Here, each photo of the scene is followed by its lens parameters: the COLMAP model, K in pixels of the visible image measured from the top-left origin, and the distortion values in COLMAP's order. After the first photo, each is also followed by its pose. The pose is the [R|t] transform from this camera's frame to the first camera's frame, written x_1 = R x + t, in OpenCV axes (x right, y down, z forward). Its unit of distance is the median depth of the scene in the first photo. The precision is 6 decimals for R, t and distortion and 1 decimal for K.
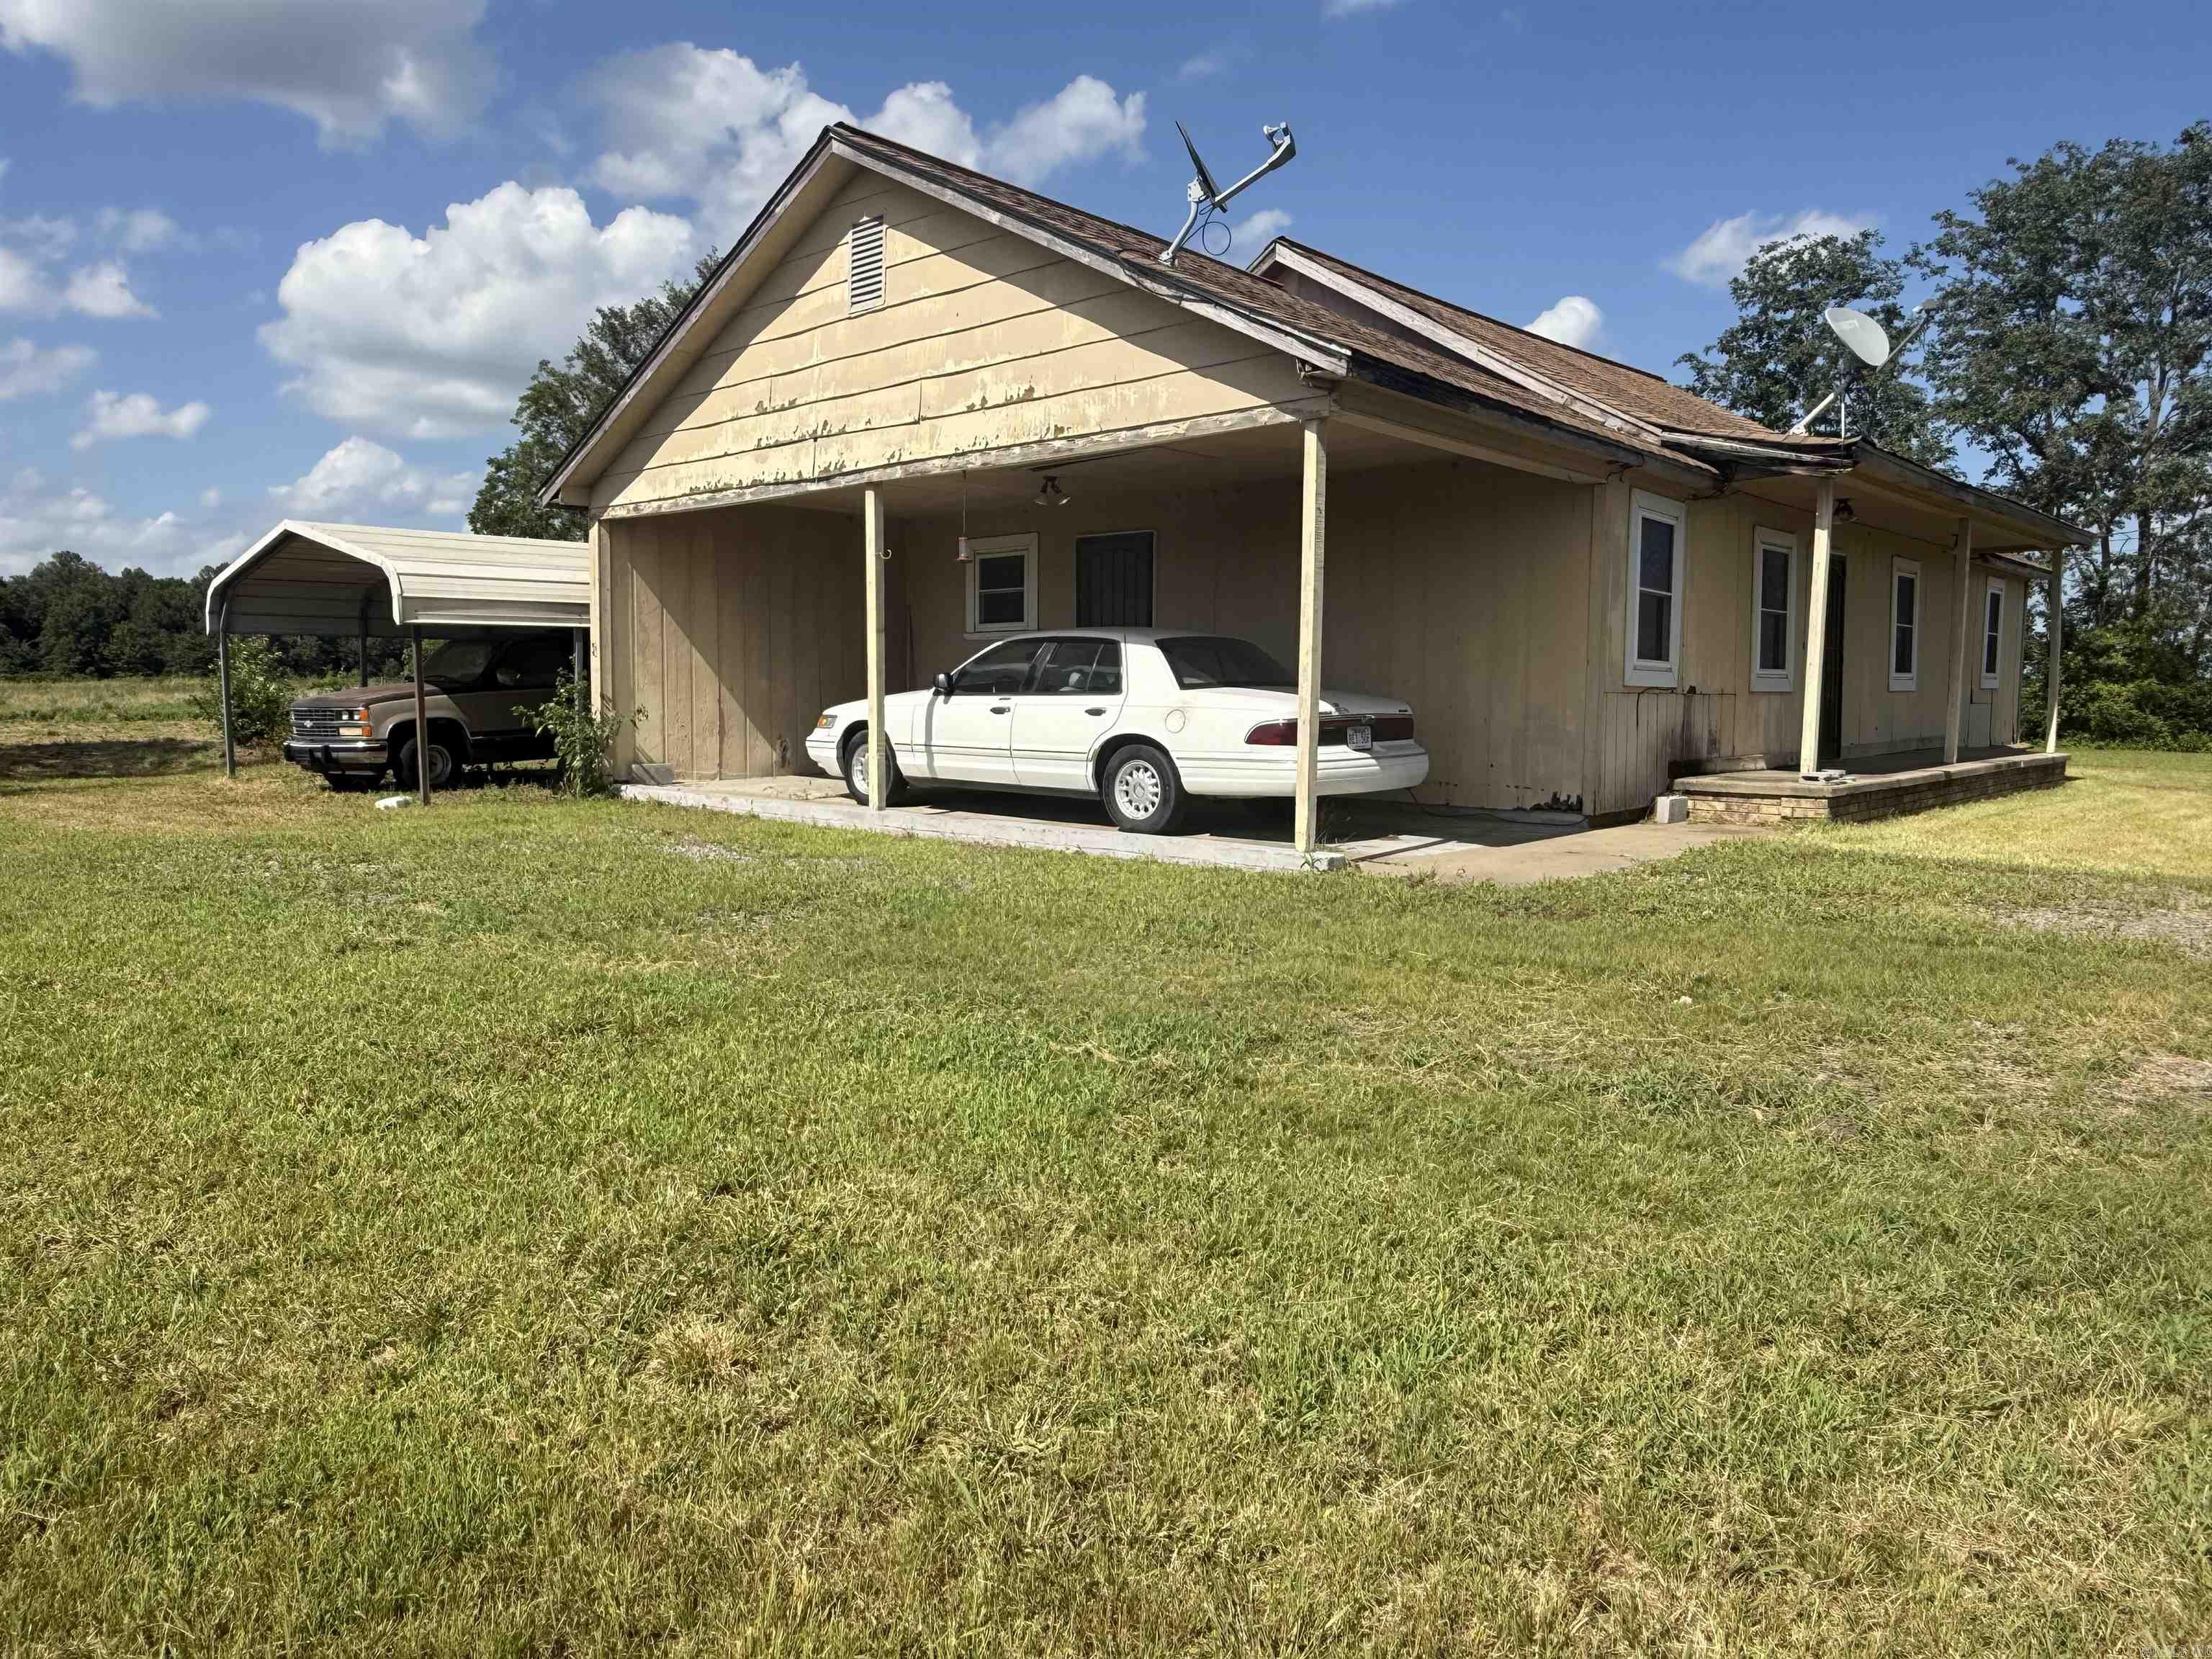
lens RADIAL K [[1496.7, 0, 1106.0], [0, 1496.7, 829.5], [0, 0, 1]] dist [-0.005353, 0.003892]
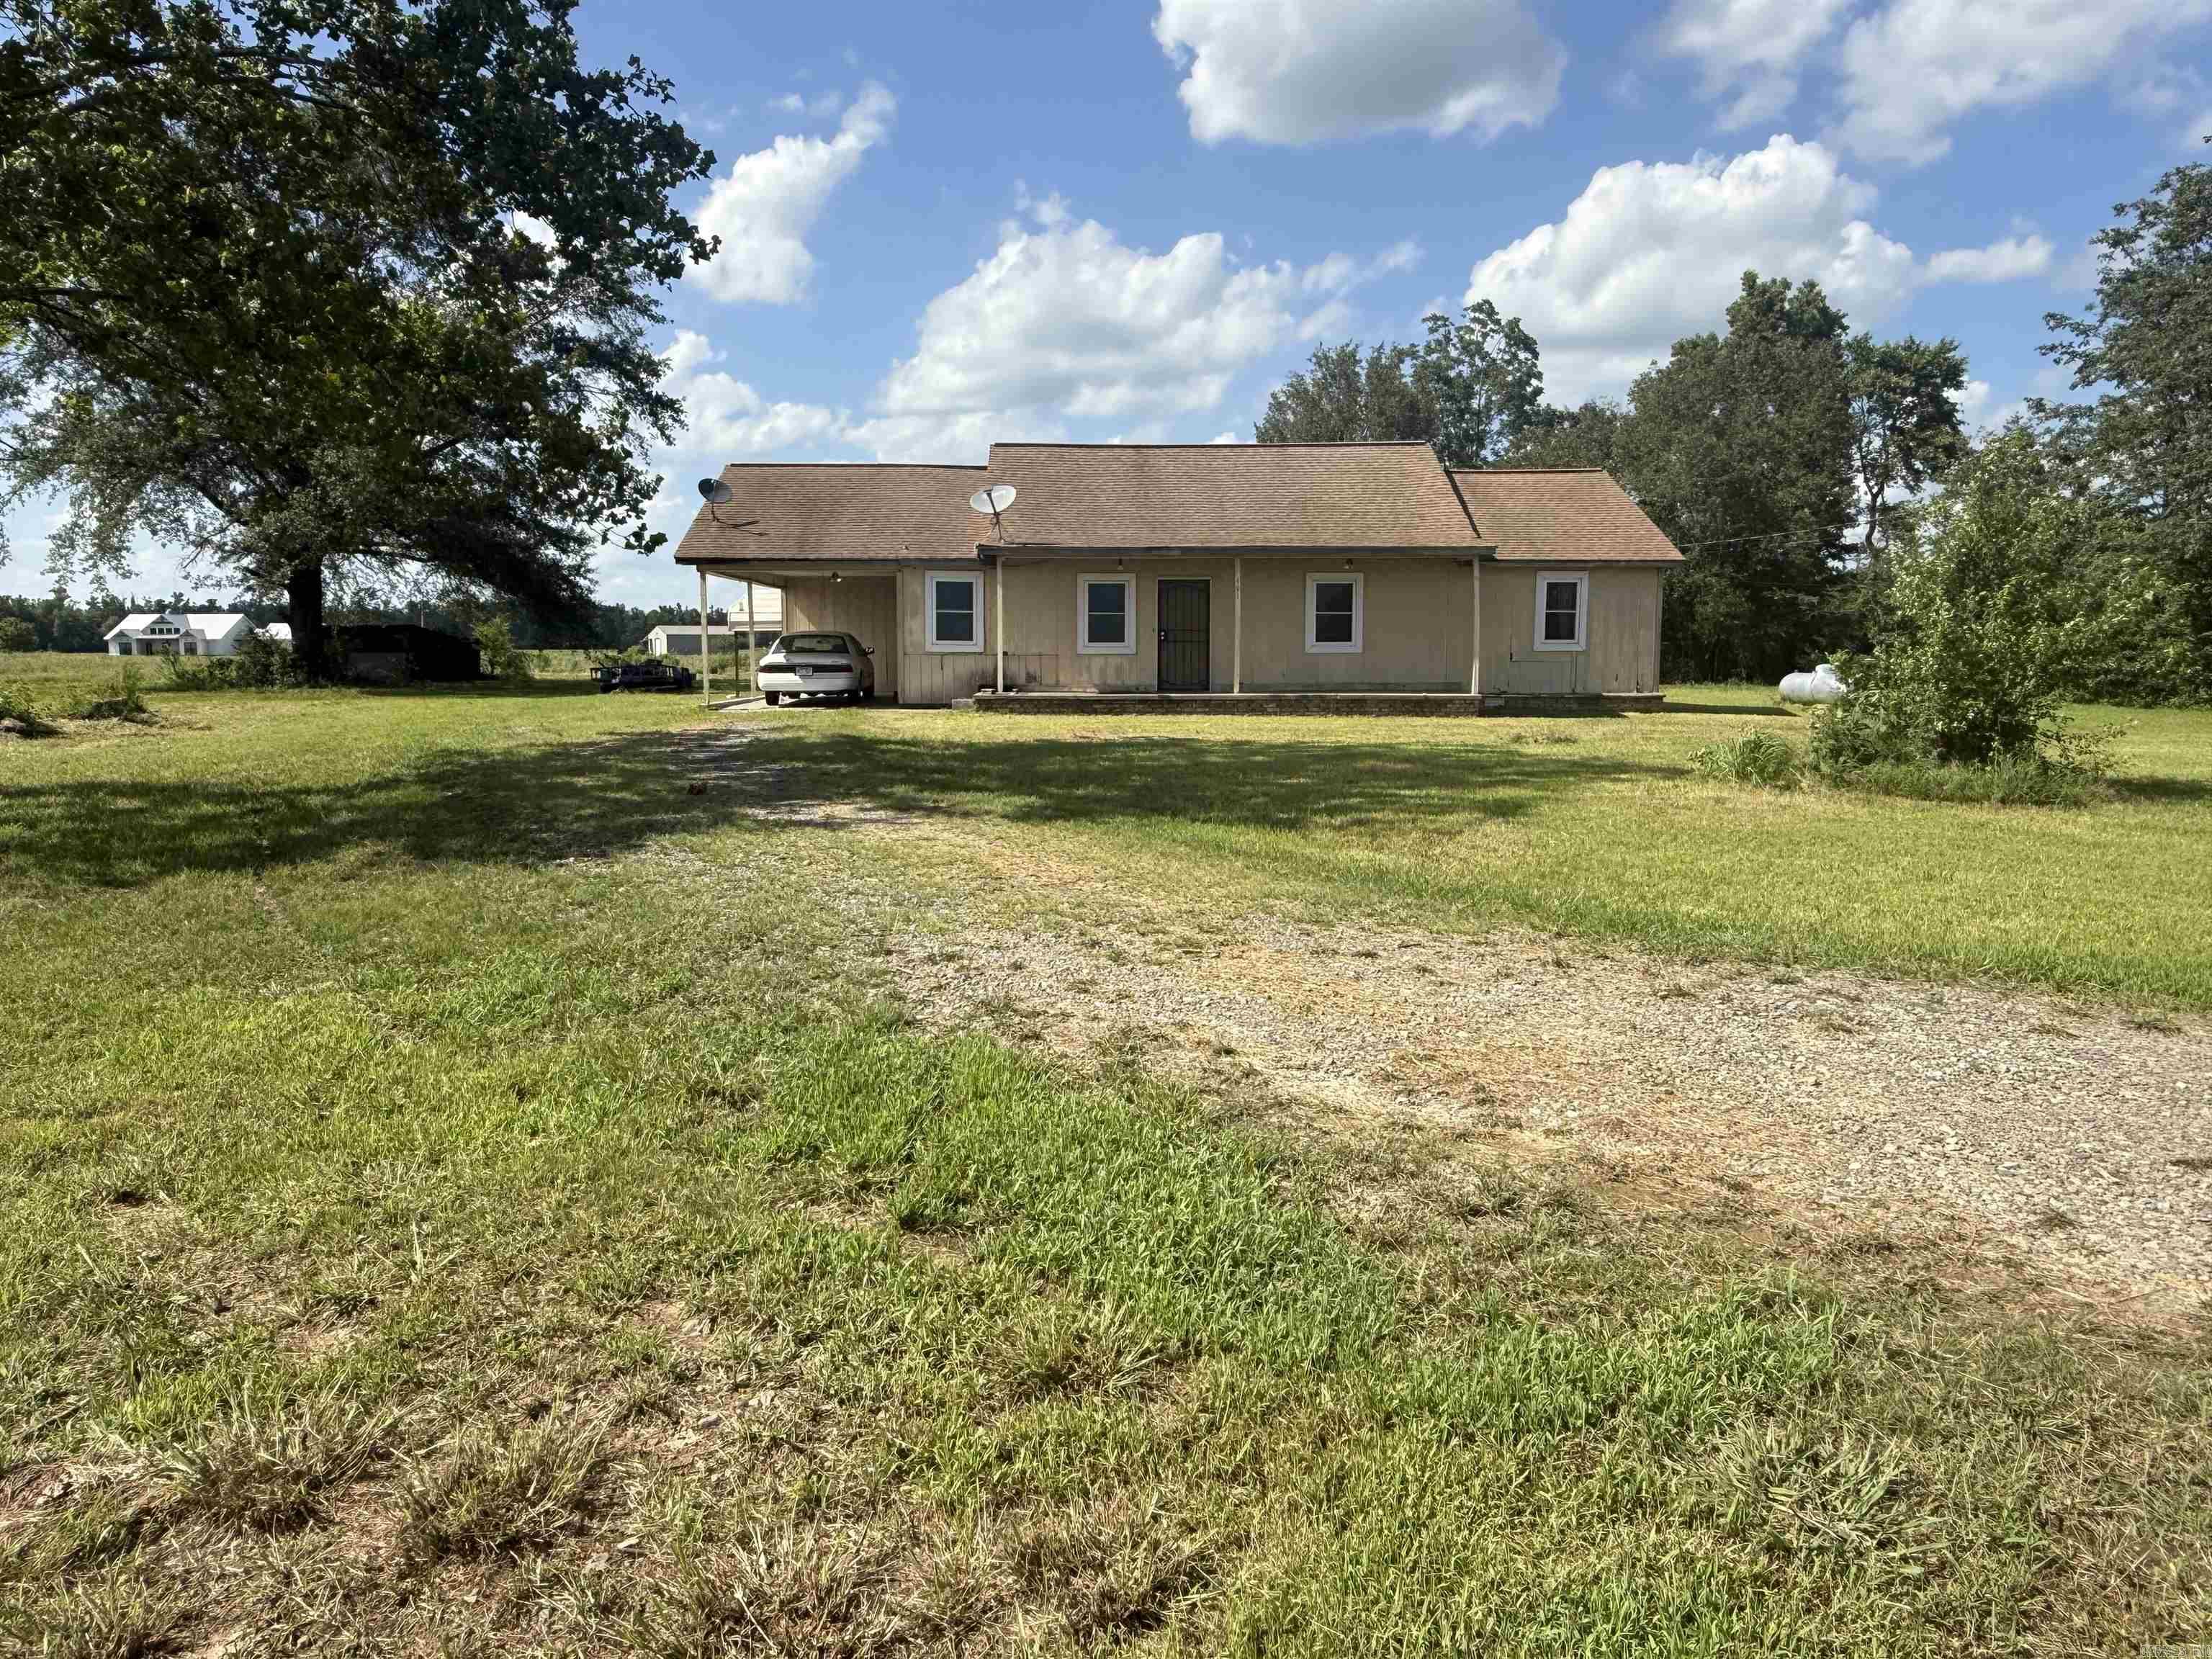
lens RADIAL K [[1495.3, 0, 1106.0], [0, 1495.3, 829.5], [0, 0, 1]] dist [0.004308, -0.021376]
pose [[0.697437, 0.080164, -0.712148, 2.465808], [-0.065210, 0.996700, 0.048332, 0.059034], [0.713673, 0.012731, 0.700363, -0.521731]]
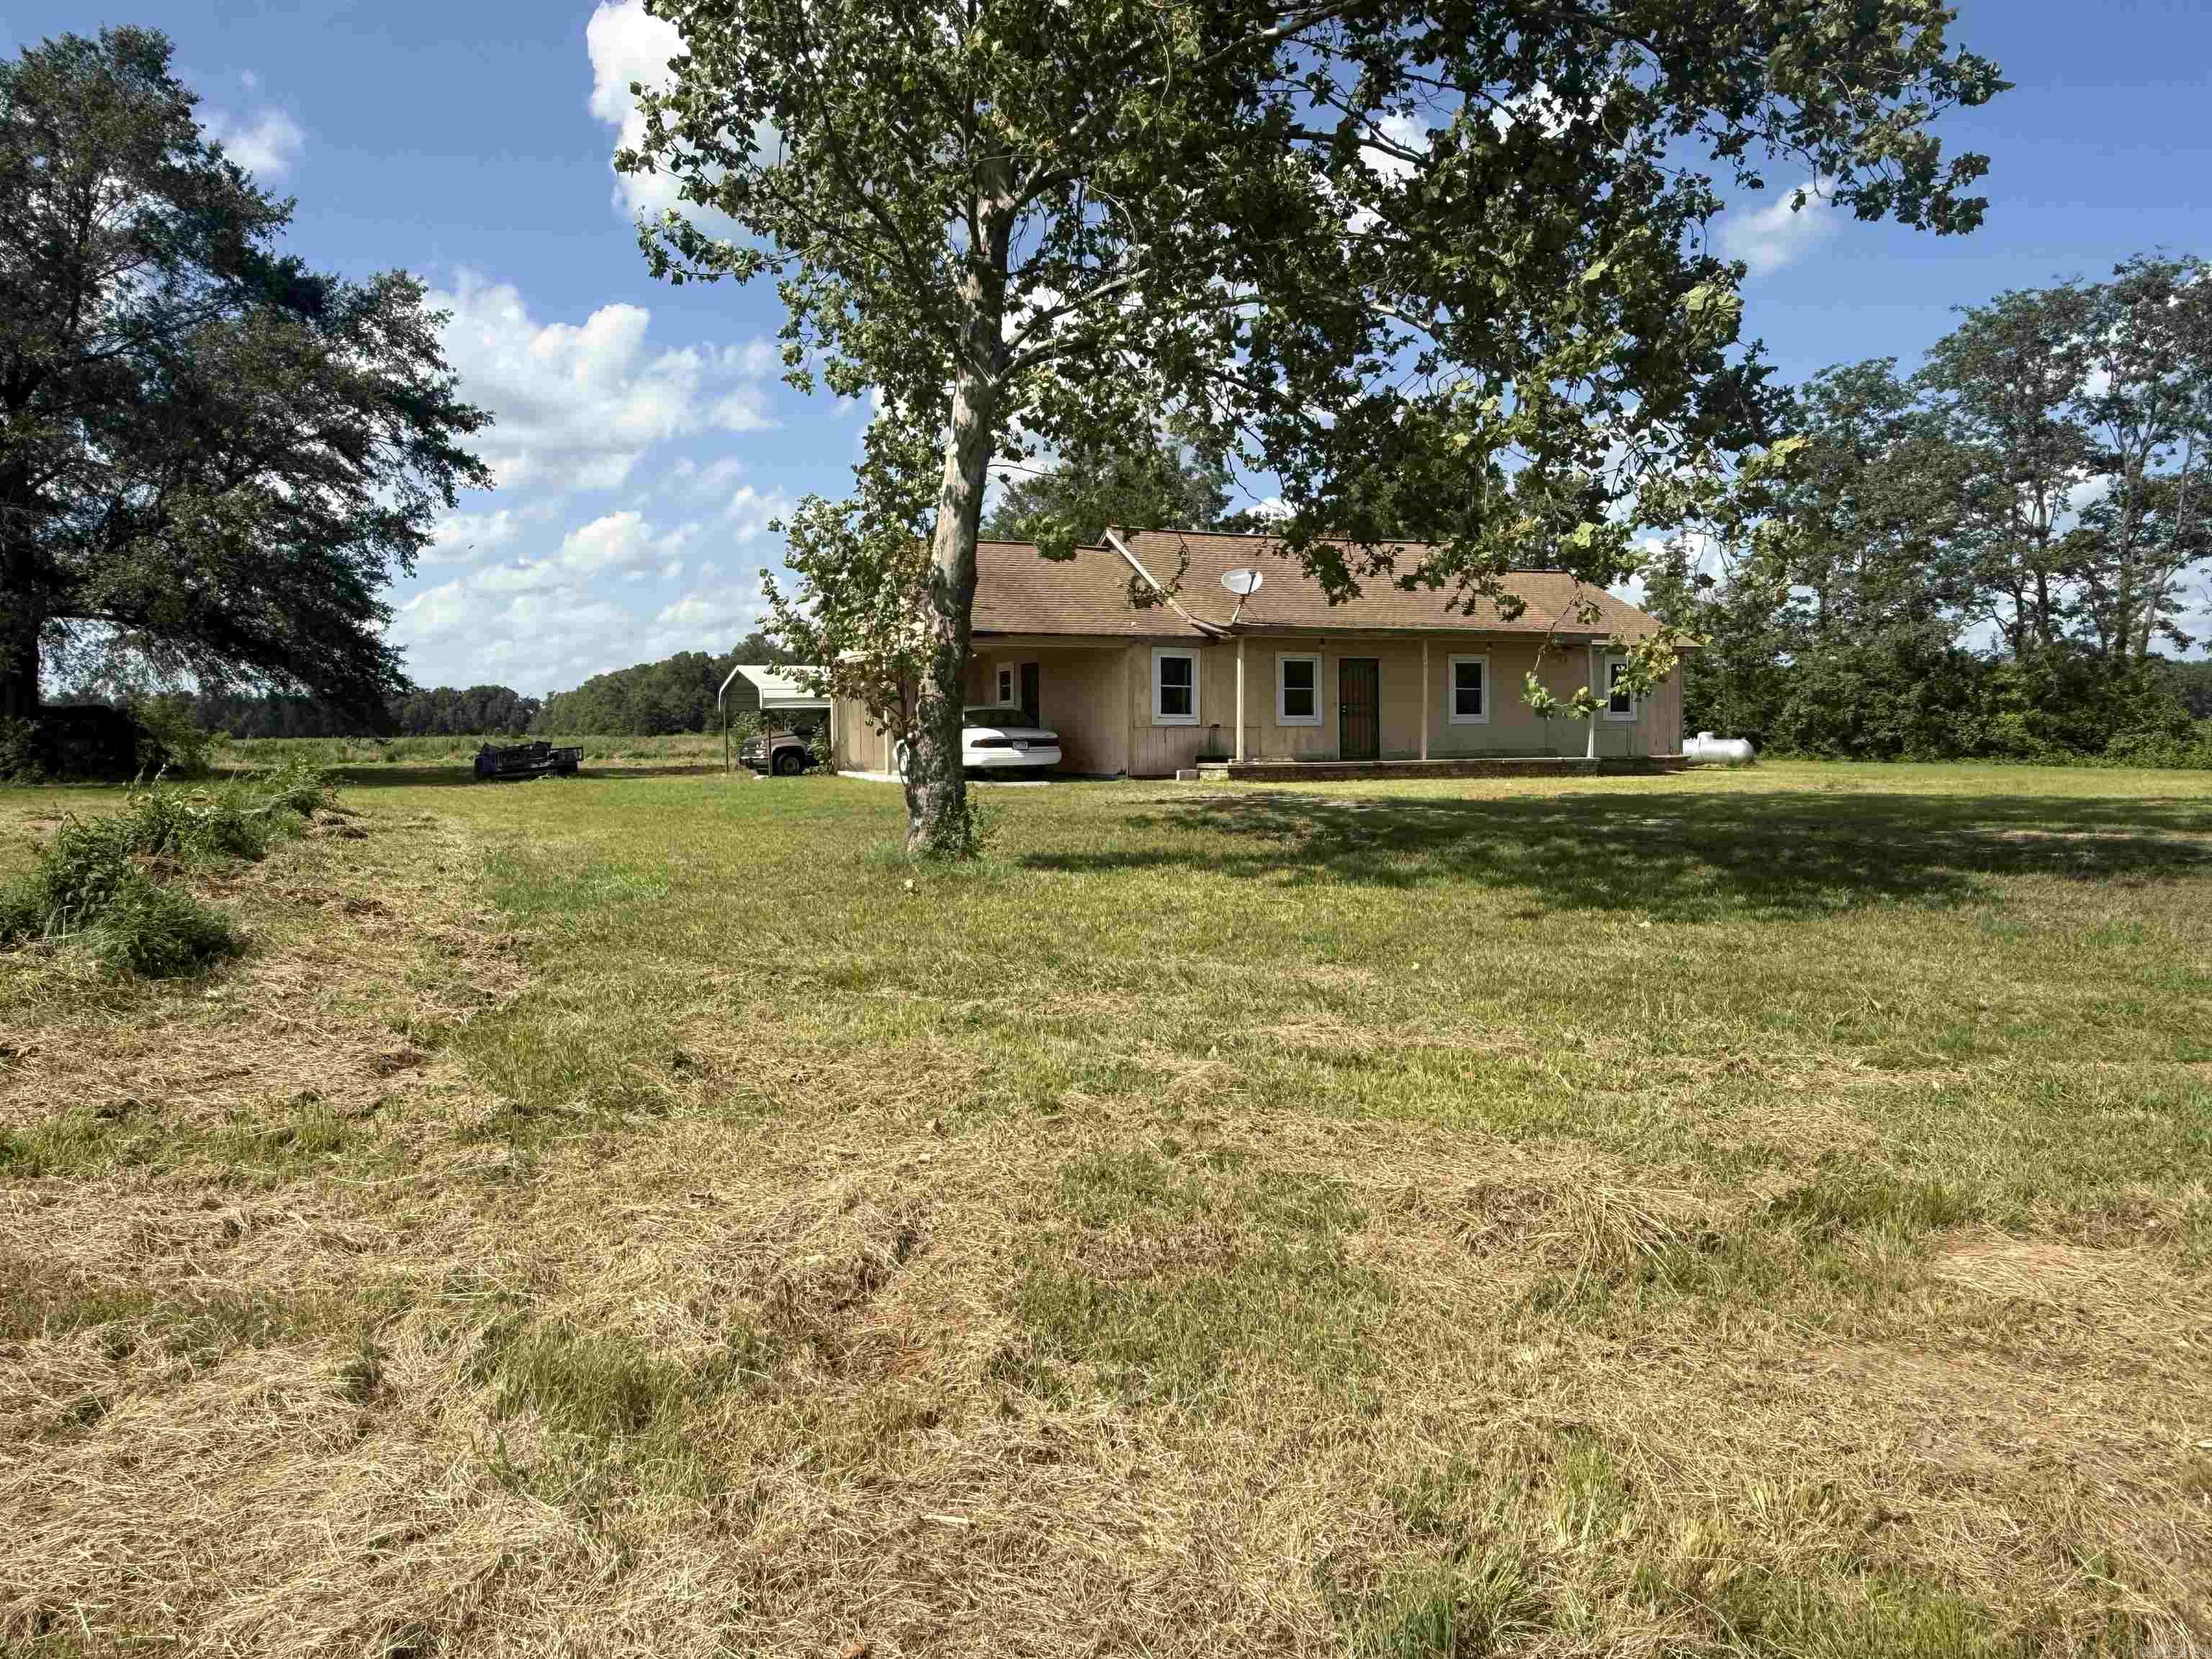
lens RADIAL K [[1497.8, 0, 1097.1], [0, 1497.8, 836.6], [0, 0, 1]] dist [-0.005572, 0.003662]
pose [[0.923310, 0.012406, -0.383854, 1.317588], [-0.022451, 0.999512, -0.021699, 0.158273], [0.383398, 0.028653, 0.923139, -1.446482]]
